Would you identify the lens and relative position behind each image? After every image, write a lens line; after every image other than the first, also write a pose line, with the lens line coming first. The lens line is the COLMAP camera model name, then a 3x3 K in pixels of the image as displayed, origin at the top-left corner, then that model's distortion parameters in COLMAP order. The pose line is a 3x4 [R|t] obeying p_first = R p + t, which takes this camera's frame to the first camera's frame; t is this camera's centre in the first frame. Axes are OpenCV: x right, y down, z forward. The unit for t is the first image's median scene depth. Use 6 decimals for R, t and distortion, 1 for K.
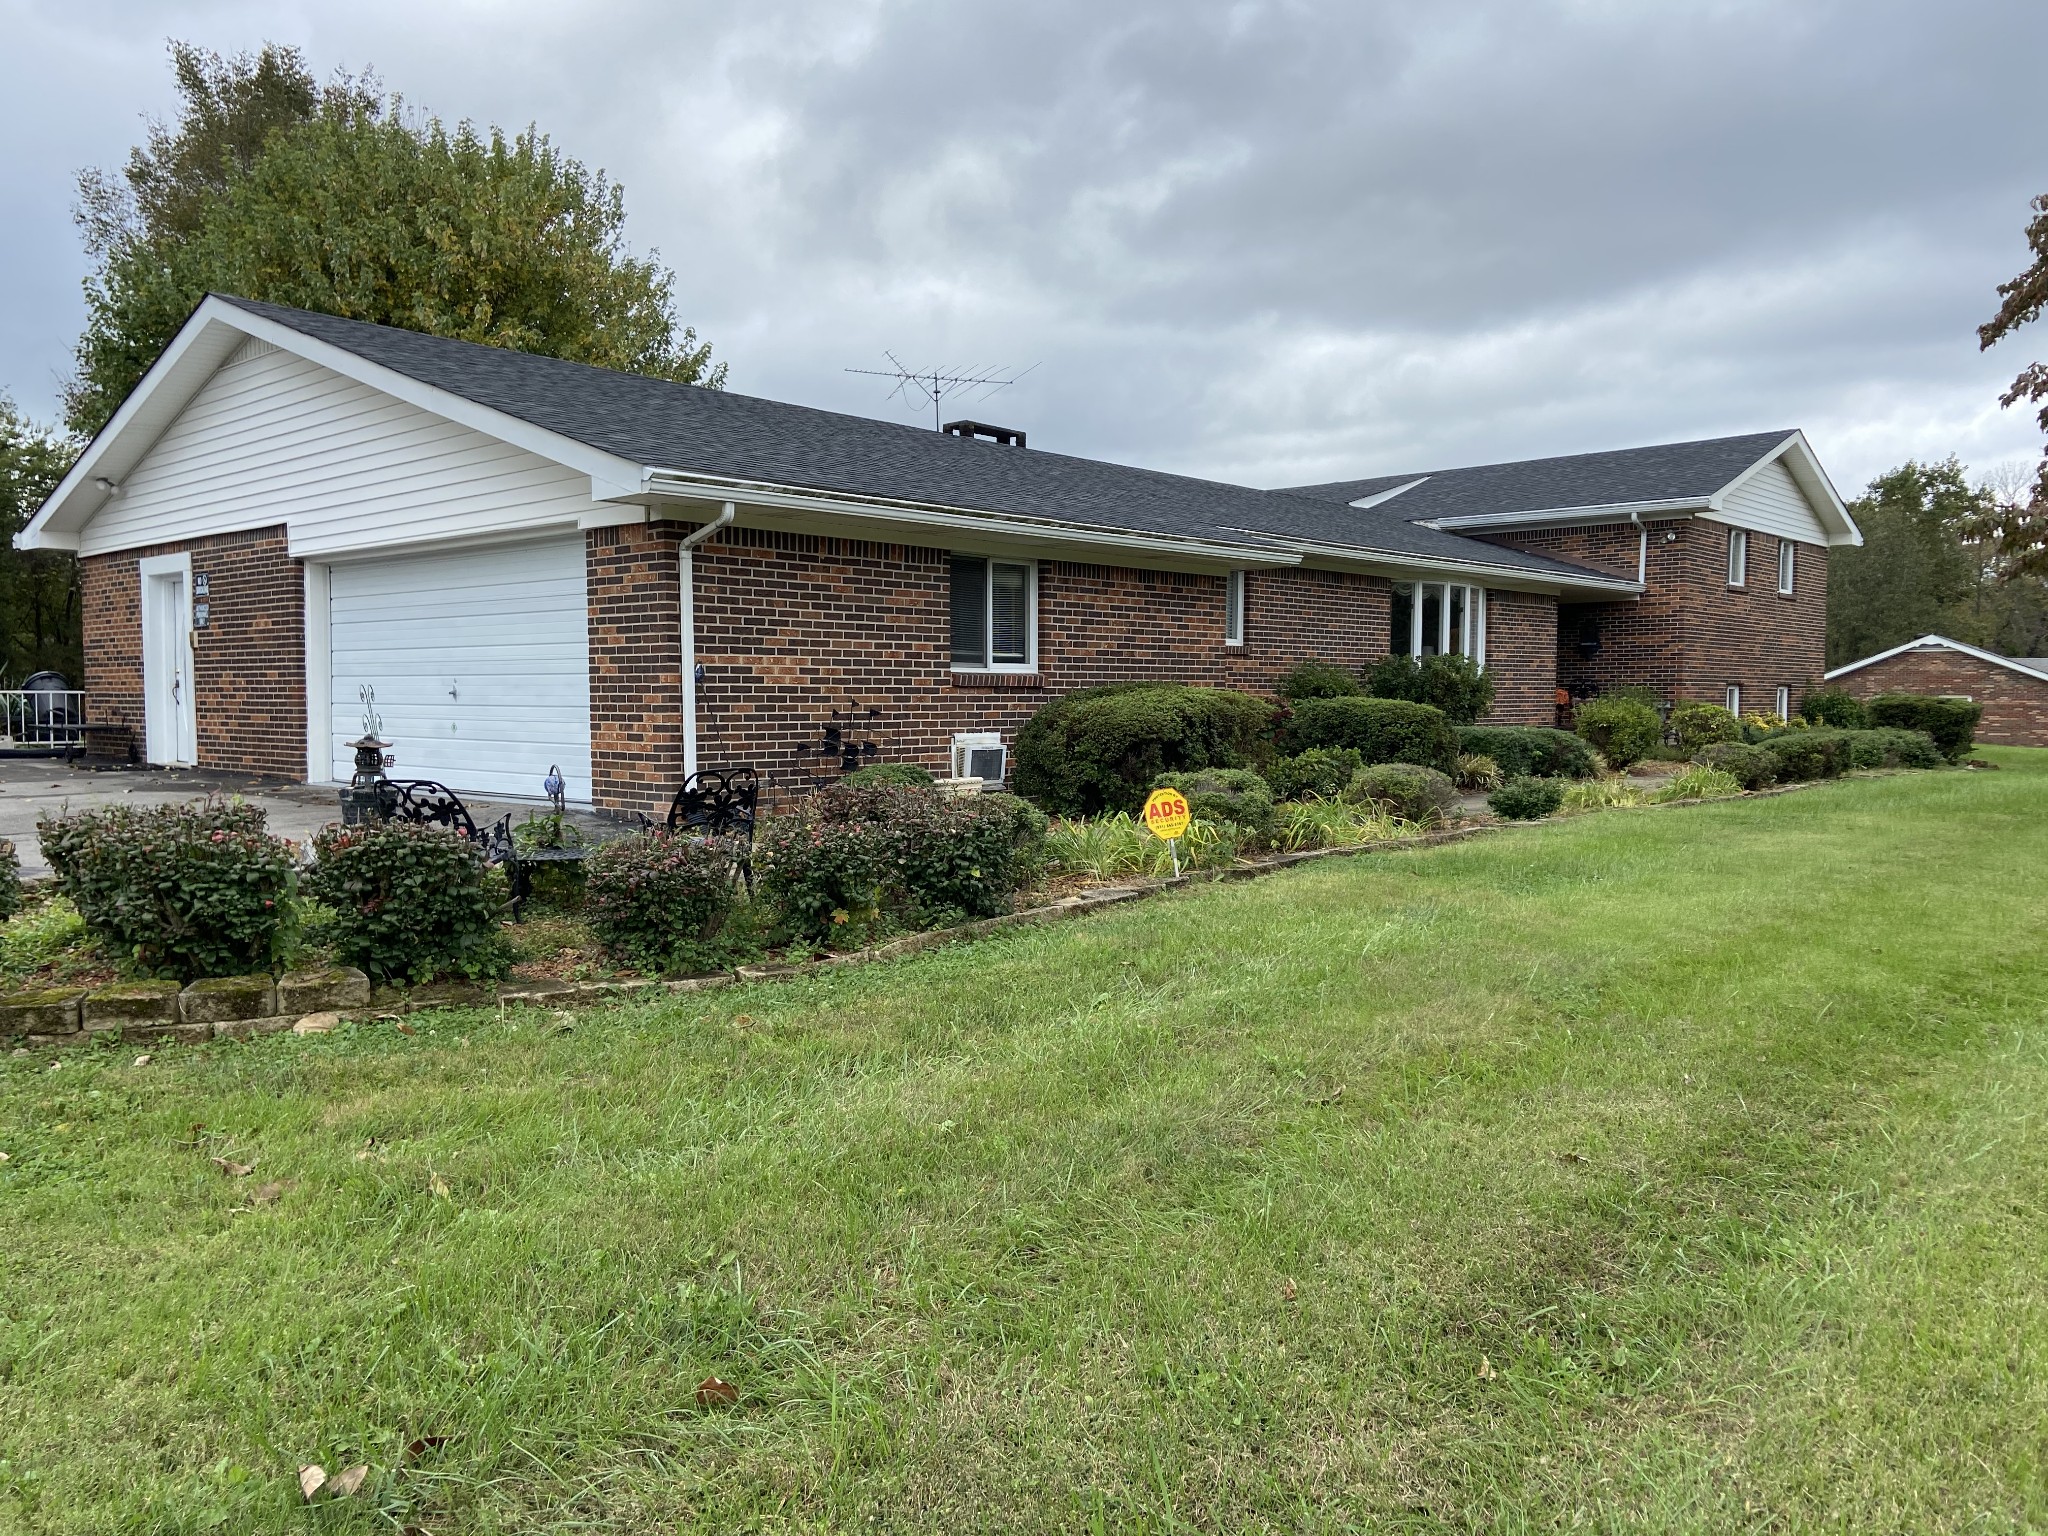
lens RADIAL K [[1511.5, 0, 1007.7], [0, 1511.5, 767.0], [0, 0, 1]] dist [0.100284, -0.101040]
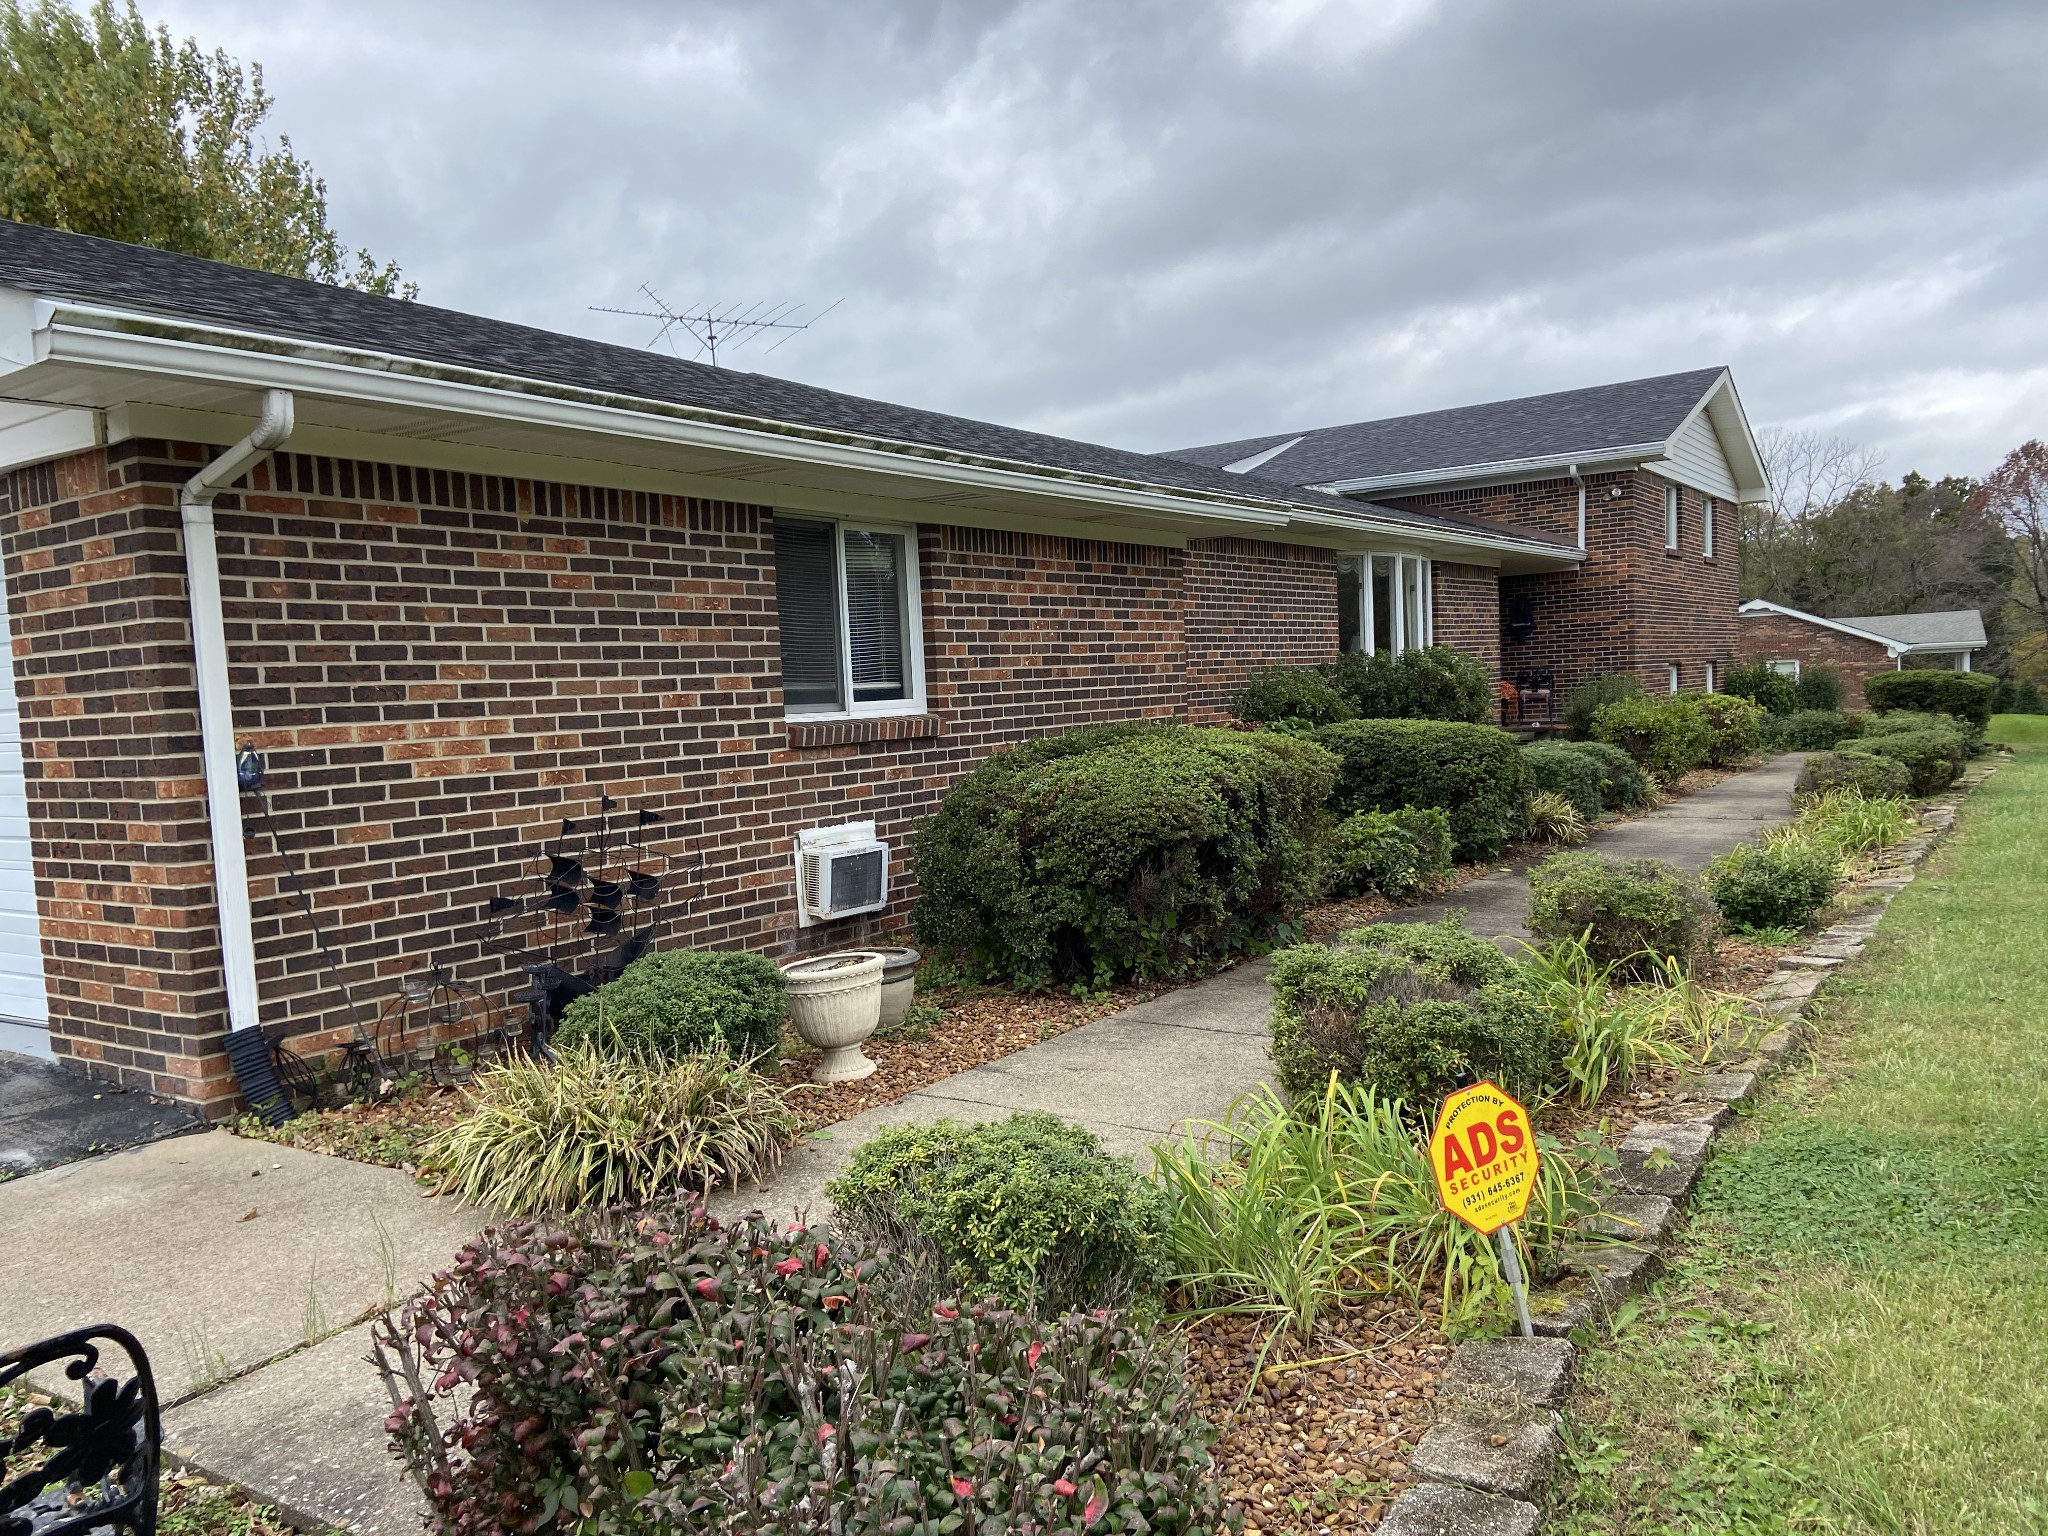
lens RADIAL K [[1511.5, 0, 1027.6], [0, 1511.5, 781.9], [0, 0, 1]] dist [0.100284, -0.101040]
pose [[0.987617, -0.056538, 0.146340, -0.029983], [0.054779, 0.998370, 0.016024, -0.041828], [-0.147007, -0.007809, 0.989105, 0.394093]]
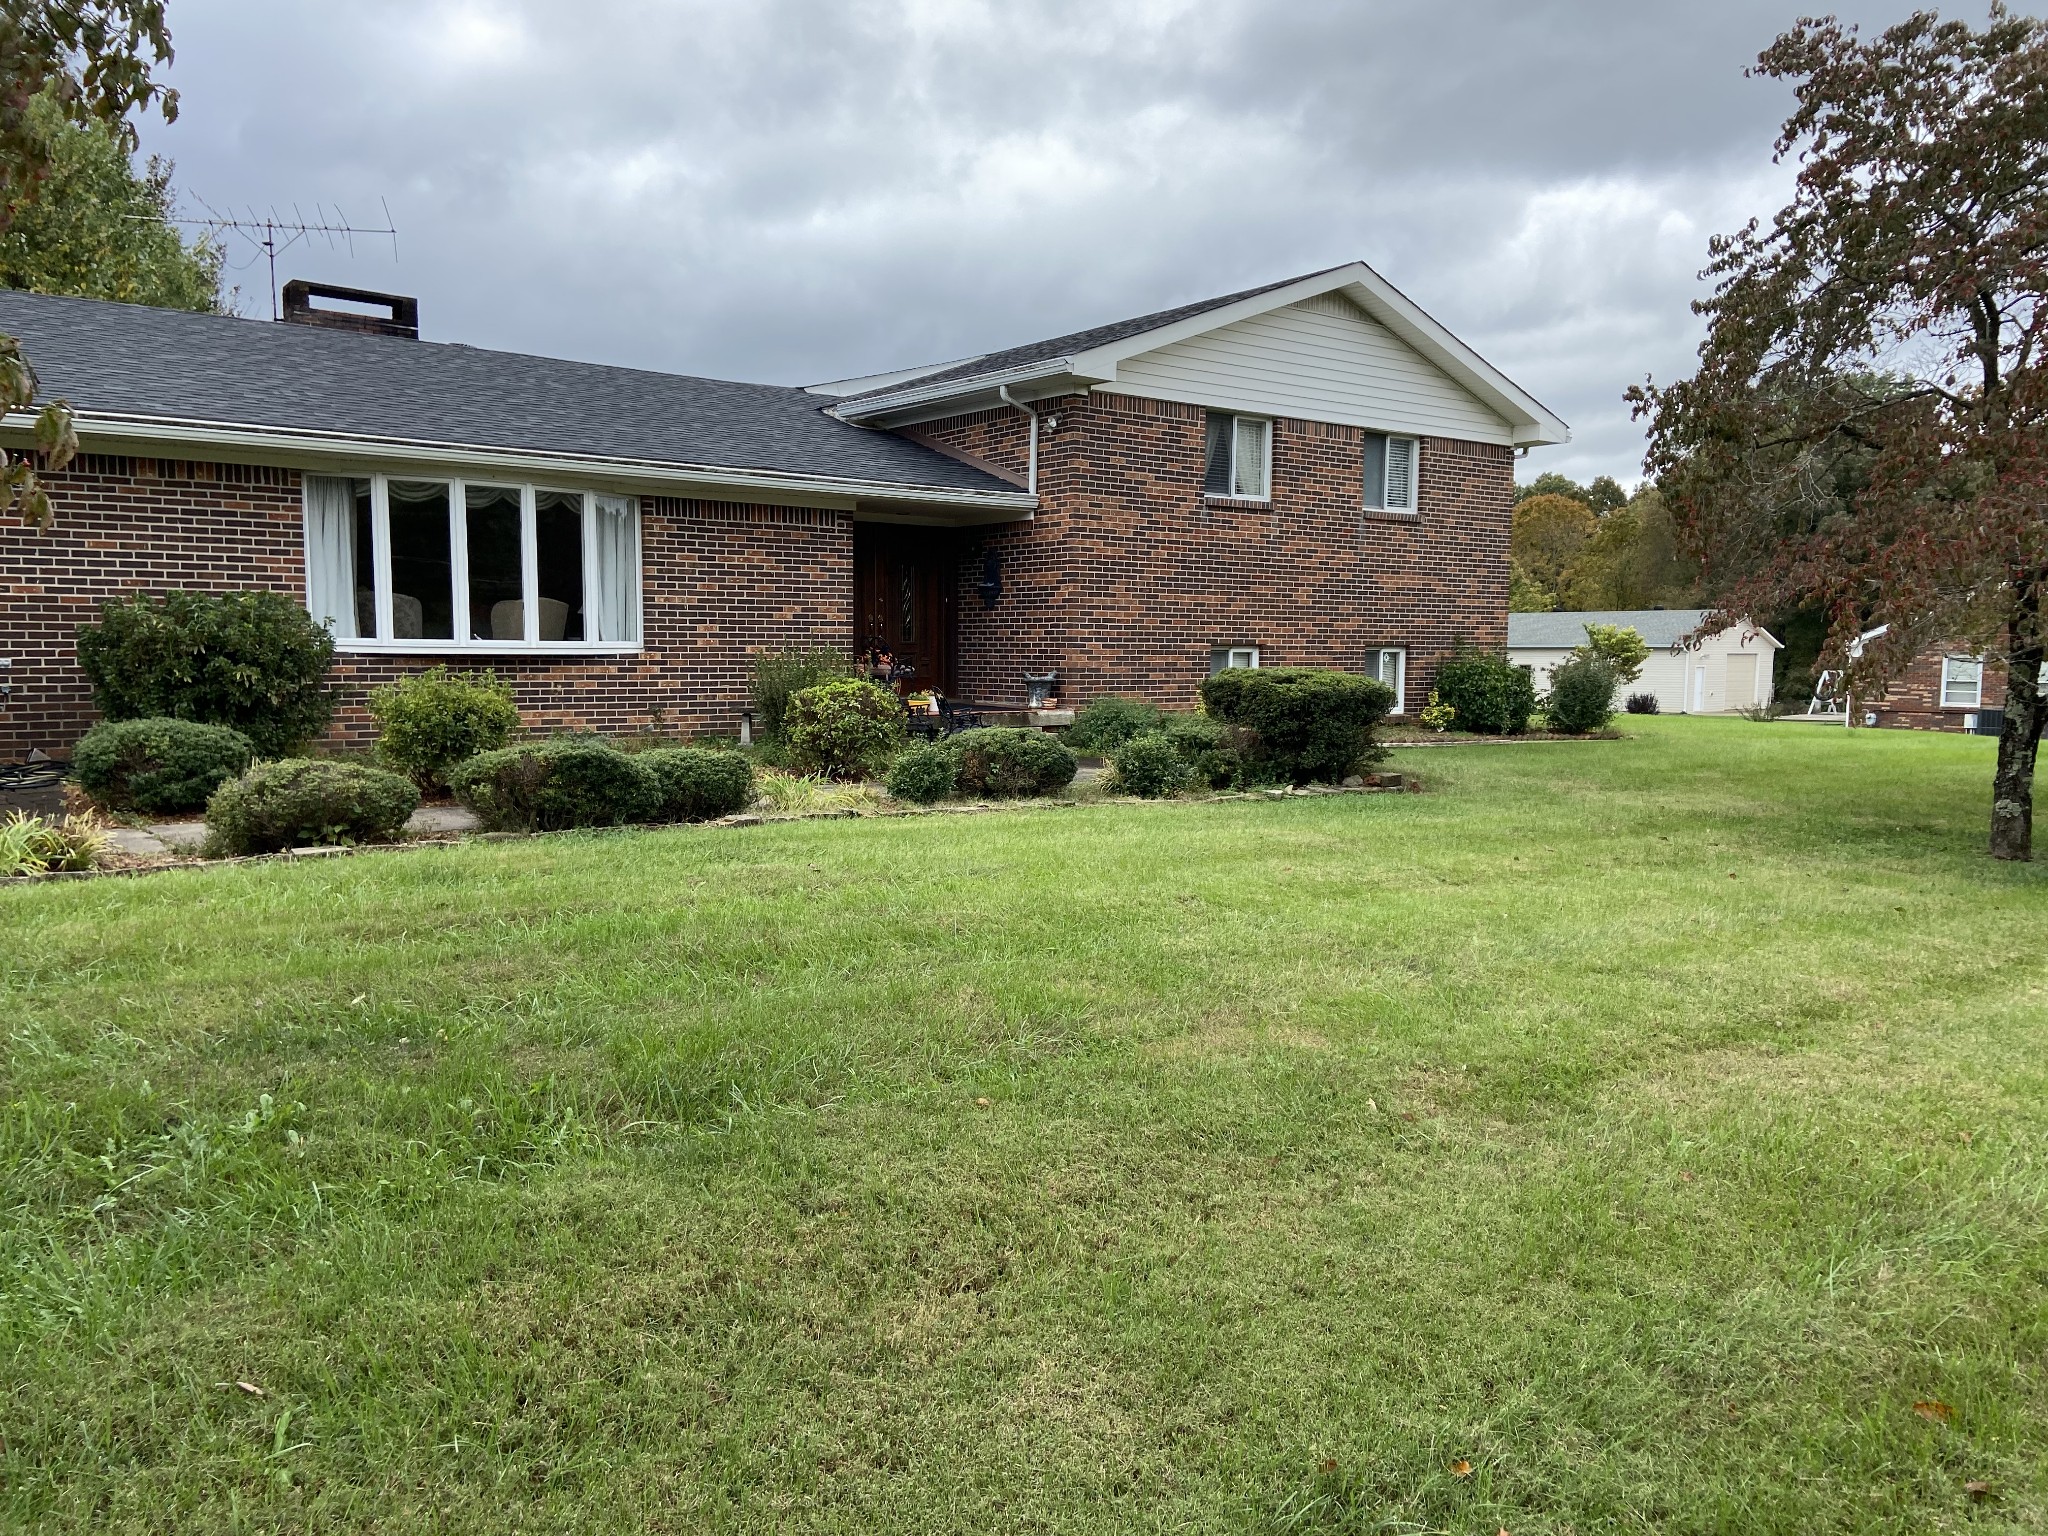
lens RADIAL K [[1511.5, 0, 1032.8], [0, 1511.5, 781.7], [0, 0, 1]] dist [0.100284, -0.101040]
pose [[0.985475, 0.023524, -0.168182, 0.970341], [-0.015940, 0.998800, 0.046302, -0.044551], [0.169069, -0.042949, 0.984668, 0.618208]]
